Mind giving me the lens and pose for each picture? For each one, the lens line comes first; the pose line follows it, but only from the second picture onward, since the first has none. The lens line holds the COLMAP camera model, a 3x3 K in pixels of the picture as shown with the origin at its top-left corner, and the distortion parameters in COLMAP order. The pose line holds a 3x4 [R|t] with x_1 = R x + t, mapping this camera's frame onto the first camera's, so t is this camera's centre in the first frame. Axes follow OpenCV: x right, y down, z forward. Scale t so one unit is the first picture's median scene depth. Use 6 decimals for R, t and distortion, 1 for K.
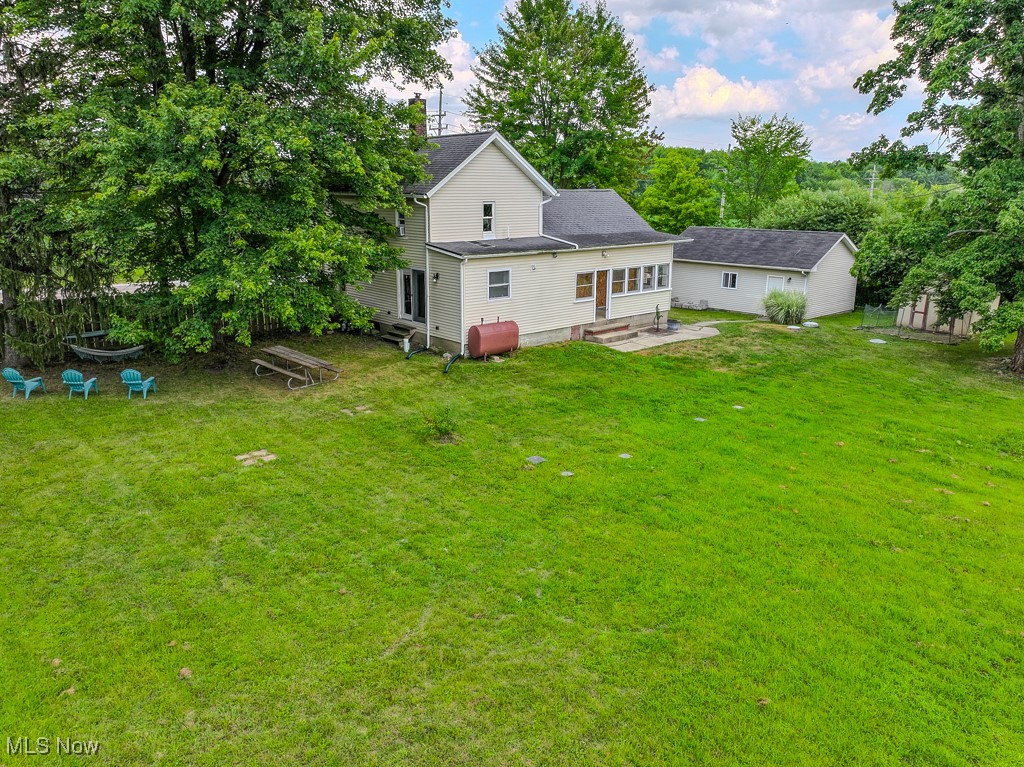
lens RADIAL K [[720.9, 0, 494.3], [0, 720.9, 377.1], [0, 0, 1]] dist [-0.134791, 0.050685]
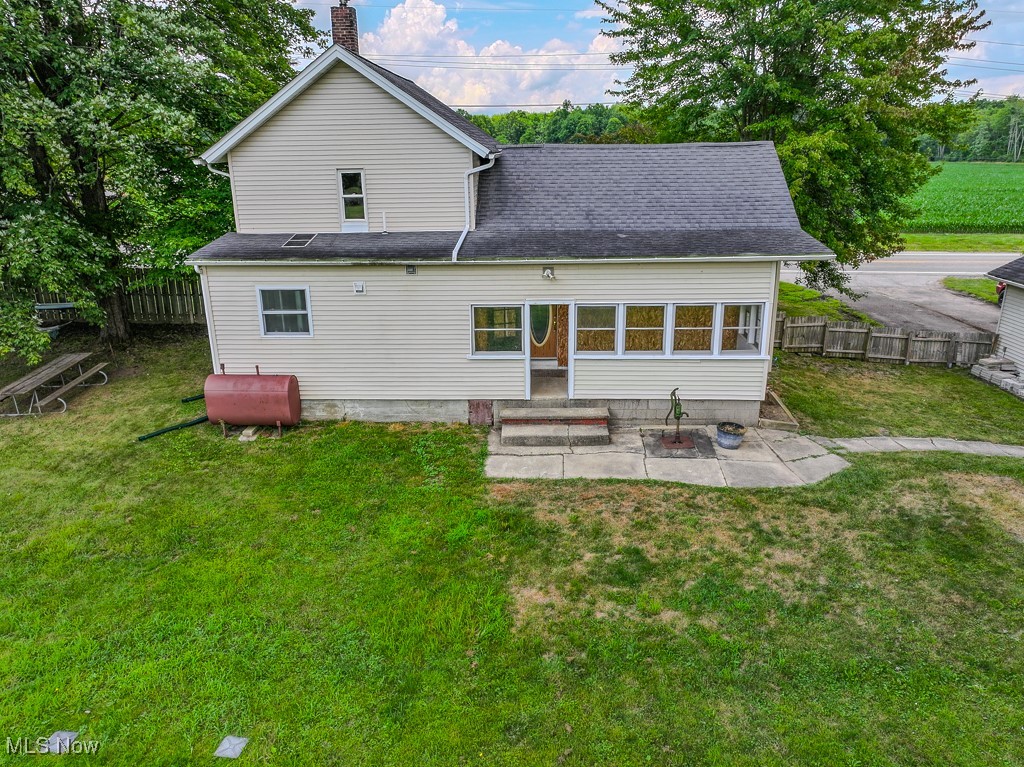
lens RADIAL K [[713.9, 0, 512.0], [0, 713.9, 383.5], [0, 0, 1]] dist [0.015639, 0.000782]
pose [[0.733350, 0.200710, -0.649548, 0.492740], [-0.158605, 0.979573, 0.123620, -0.158163], [0.661092, 0.012365, 0.750203, 0.620760]]
